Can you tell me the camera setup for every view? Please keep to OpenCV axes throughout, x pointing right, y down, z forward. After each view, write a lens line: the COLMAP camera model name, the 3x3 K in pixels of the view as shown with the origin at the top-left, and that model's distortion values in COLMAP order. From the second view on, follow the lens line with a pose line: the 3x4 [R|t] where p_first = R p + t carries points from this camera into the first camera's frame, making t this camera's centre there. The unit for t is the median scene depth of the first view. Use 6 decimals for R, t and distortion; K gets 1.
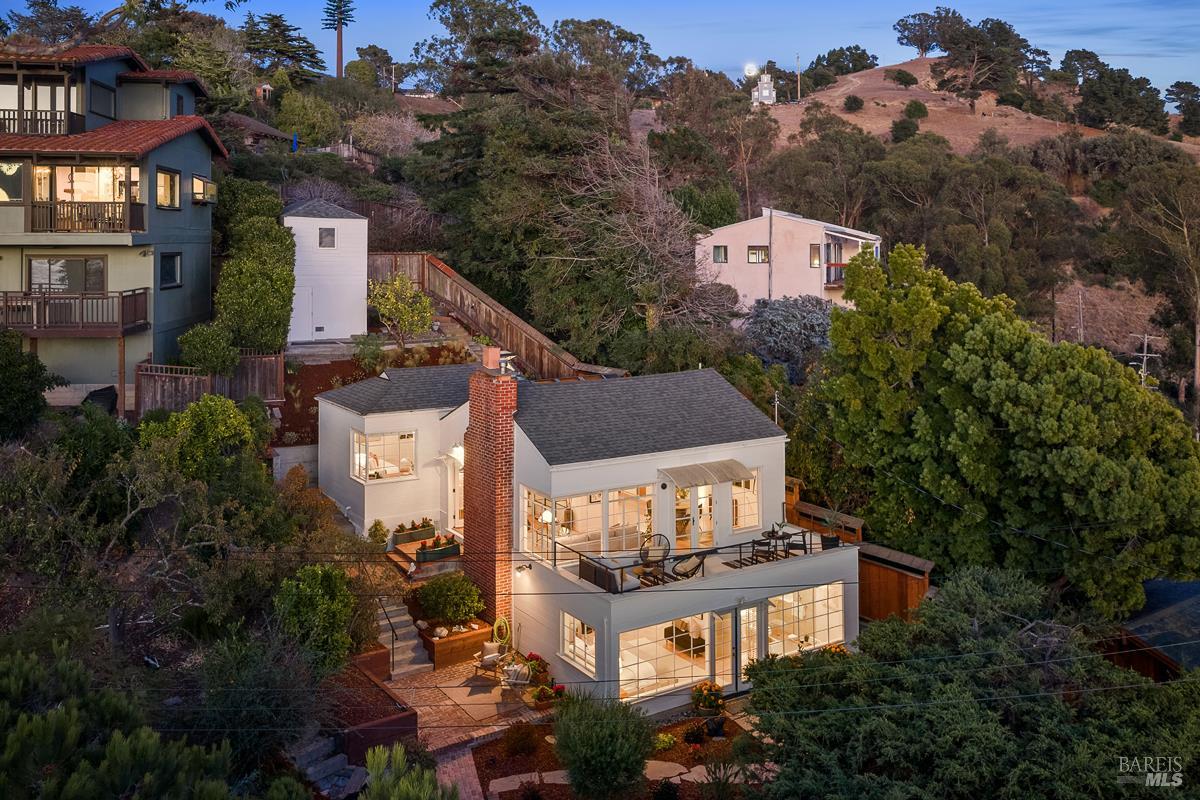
lens RADIAL K [[1057.6, 0, 585.6], [0, 1057.6, 219.7], [0, 0, 1]] dist [0.014252, -0.000971]
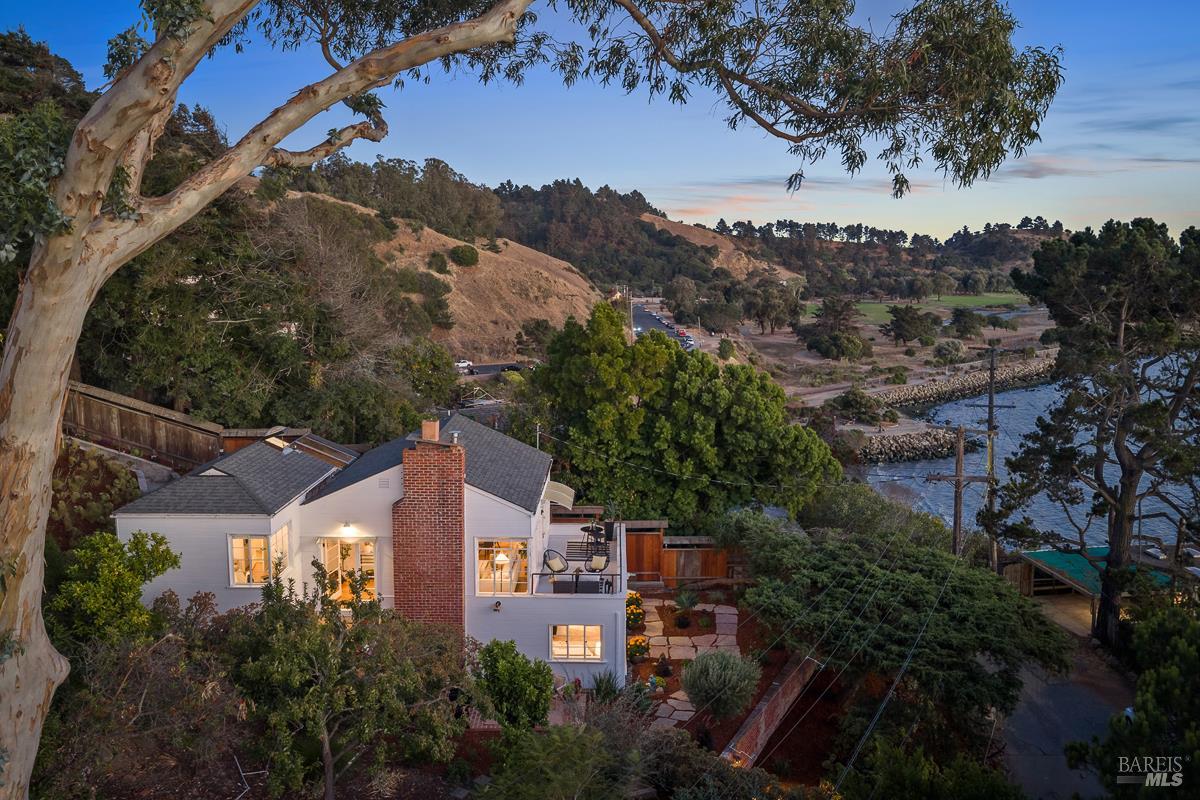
lens RADIAL K [[1016.1, 0, 600.7], [0, 1016.1, 390.9], [0, 0, 1]] dist [0.011793, -0.014710]
pose [[0.549813, -0.119828, 0.826648, -0.756726], [-0.017386, 0.987800, 0.154752, -0.062501], [-0.835107, -0.099457, 0.541023, 0.289119]]
